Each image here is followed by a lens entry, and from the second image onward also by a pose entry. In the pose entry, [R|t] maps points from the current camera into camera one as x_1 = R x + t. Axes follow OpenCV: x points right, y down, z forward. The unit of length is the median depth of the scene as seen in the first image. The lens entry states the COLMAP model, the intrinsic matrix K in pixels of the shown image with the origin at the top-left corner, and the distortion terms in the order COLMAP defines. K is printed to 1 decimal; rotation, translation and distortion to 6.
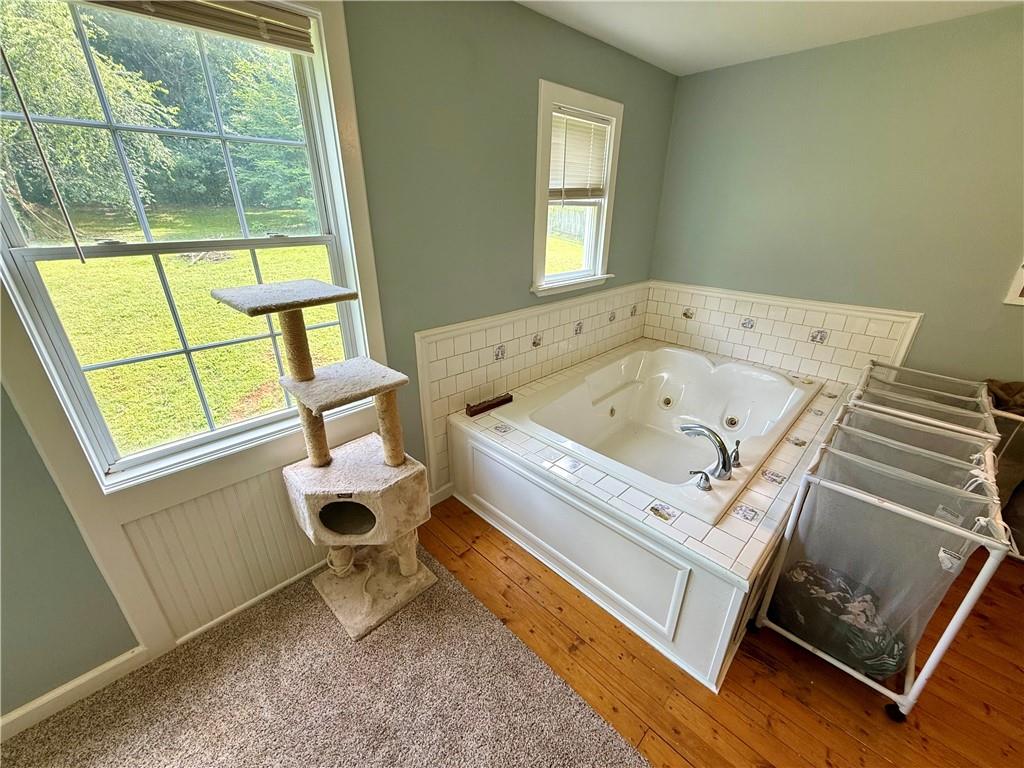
lens RADIAL K [[408.6, 0, 508.1], [0, 408.6, 383.5], [0, 0, 1]] dist [-0.000996, 0.000792]
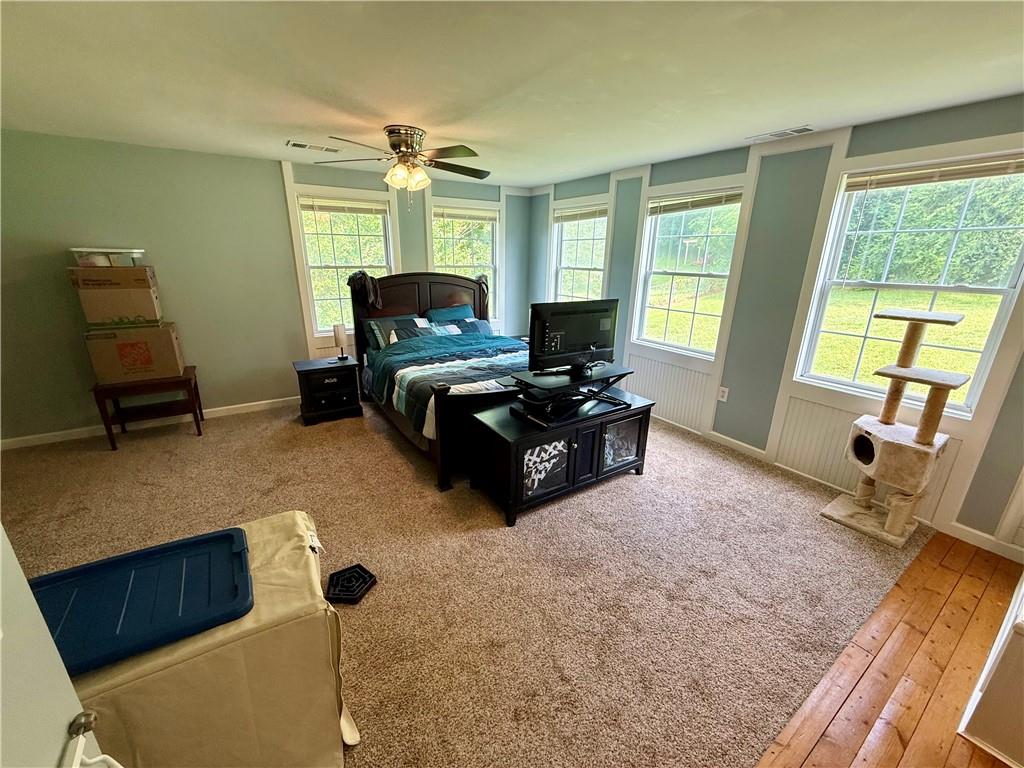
lens RADIAL K [[408.6, 0, 509.9], [0, 408.6, 383.0], [0, 0, 1]] dist [-0.000996, 0.000792]
pose [[-0.189385, 0.285639, -0.939438, 0.867357], [-0.398500, 0.852057, 0.339406, 0.072855], [0.897403, 0.438644, -0.047540, -0.202306]]
